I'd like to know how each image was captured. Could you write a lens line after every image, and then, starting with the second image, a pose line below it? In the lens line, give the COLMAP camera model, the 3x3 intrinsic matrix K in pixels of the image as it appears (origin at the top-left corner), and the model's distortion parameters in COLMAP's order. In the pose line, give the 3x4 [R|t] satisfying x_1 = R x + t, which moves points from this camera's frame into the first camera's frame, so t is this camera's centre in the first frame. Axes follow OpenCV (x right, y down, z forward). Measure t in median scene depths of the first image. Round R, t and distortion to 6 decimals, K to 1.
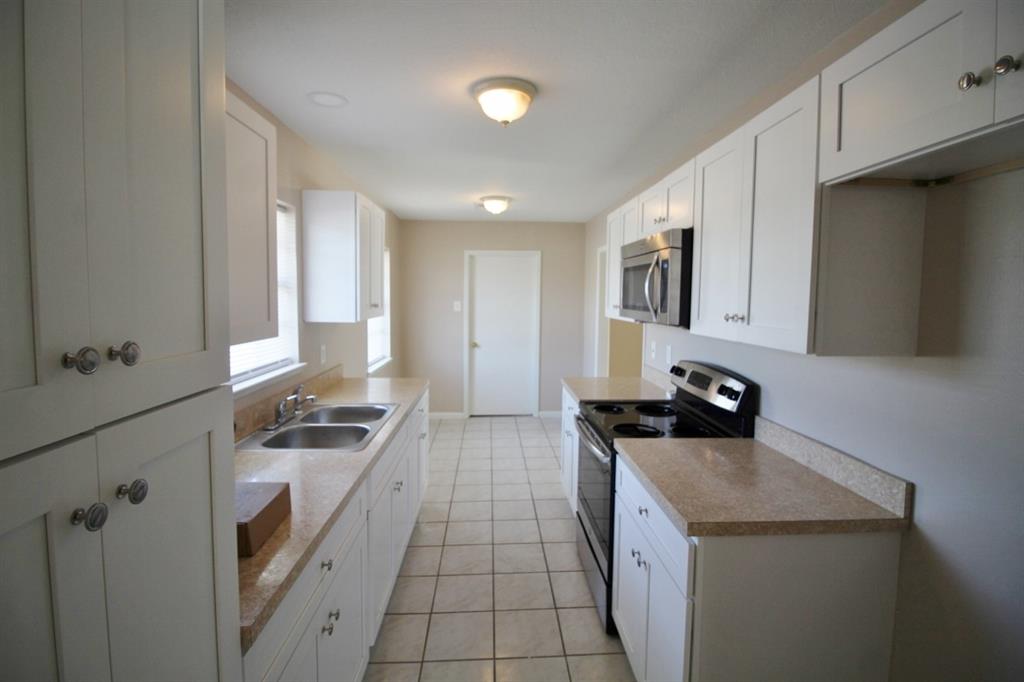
lens RADIAL K [[472.7, 0, 513.4], [0, 472.7, 324.5], [0, 0, 1]] dist [0.001504, -0.014953]
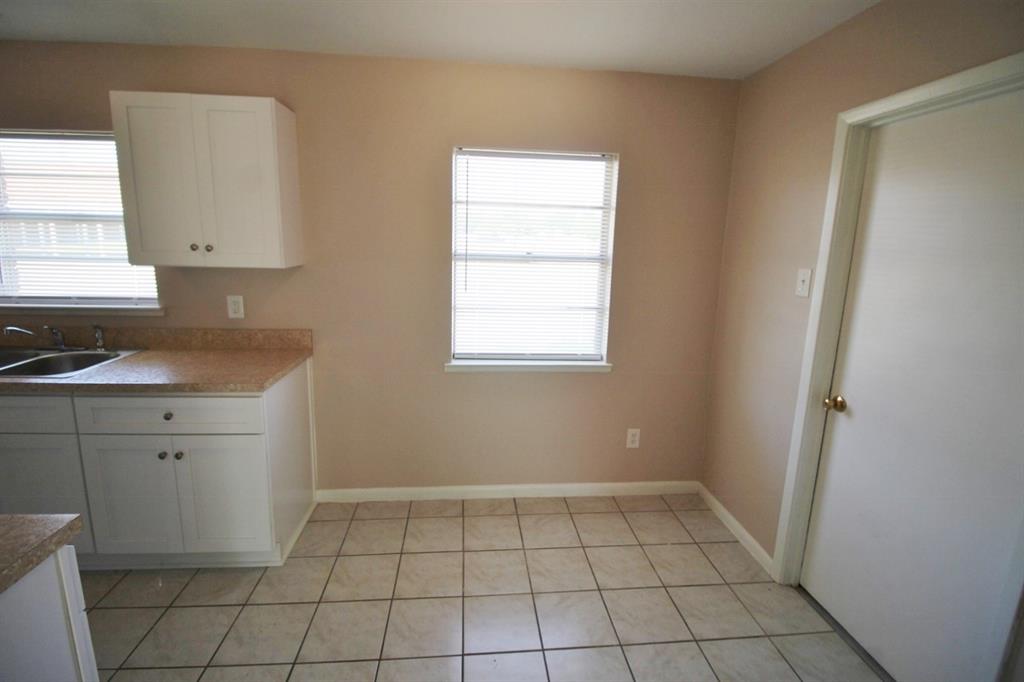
lens RADIAL K [[472.7, 0, 513.4], [0, 472.7, 324.5], [0, 0, 1]] dist [0.001504, -0.014953]
pose [[0.048333, 0.169111, -0.984411, 0.596652], [-0.091444, 0.982173, 0.164237, -0.116995], [0.994637, 0.082080, 0.062936, 1.967396]]
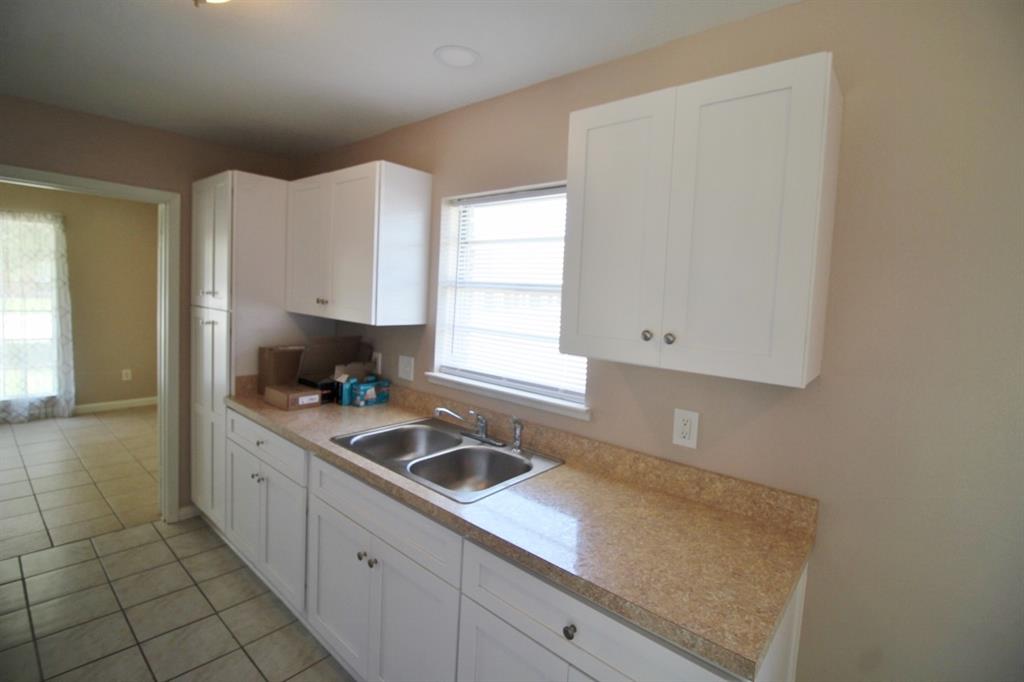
lens RADIAL K [[472.7, 0, 513.4], [0, 472.7, 324.5], [0, 0, 1]] dist [0.001504, -0.014953]
pose [[-0.683319, 0.000597, -0.730120, 0.132444], [-0.105259, 0.989473, 0.099320, -0.108012], [0.722493, 0.144719, -0.676062, 1.641760]]
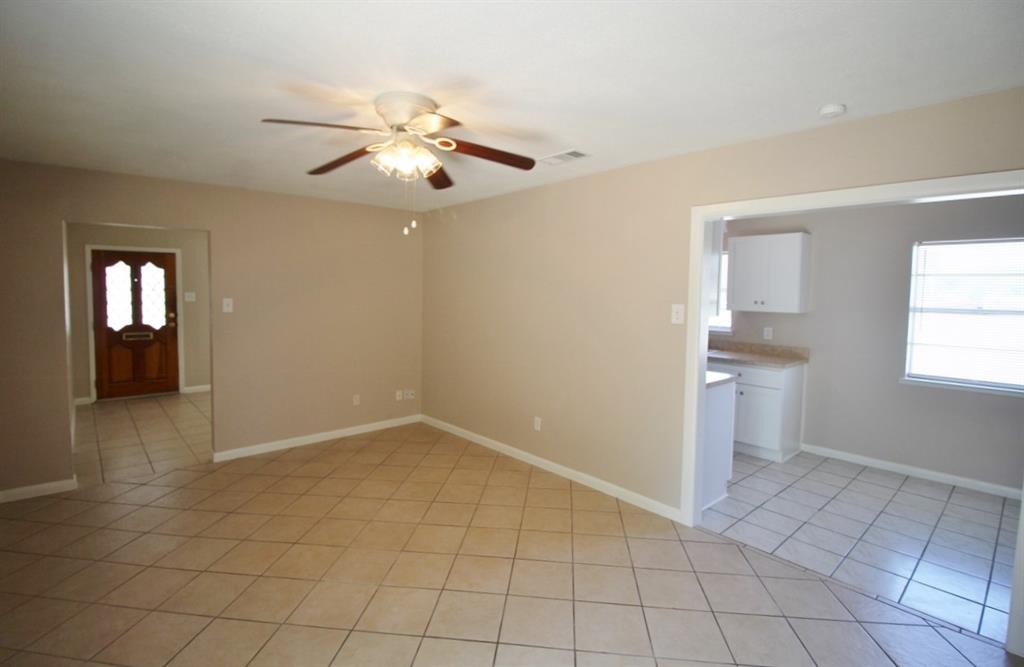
lens RADIAL K [[491.7, 0, 509.6], [0, 491.7, 319.7], [0, 0, 1]] dist [-0.011219, -0.000402]
pose [[-0.777499, 0.015005, -0.628705, 1.807435], [-0.062918, 0.992844, 0.101504, -0.130637], [0.625729, 0.118476, -0.770990, 2.369333]]
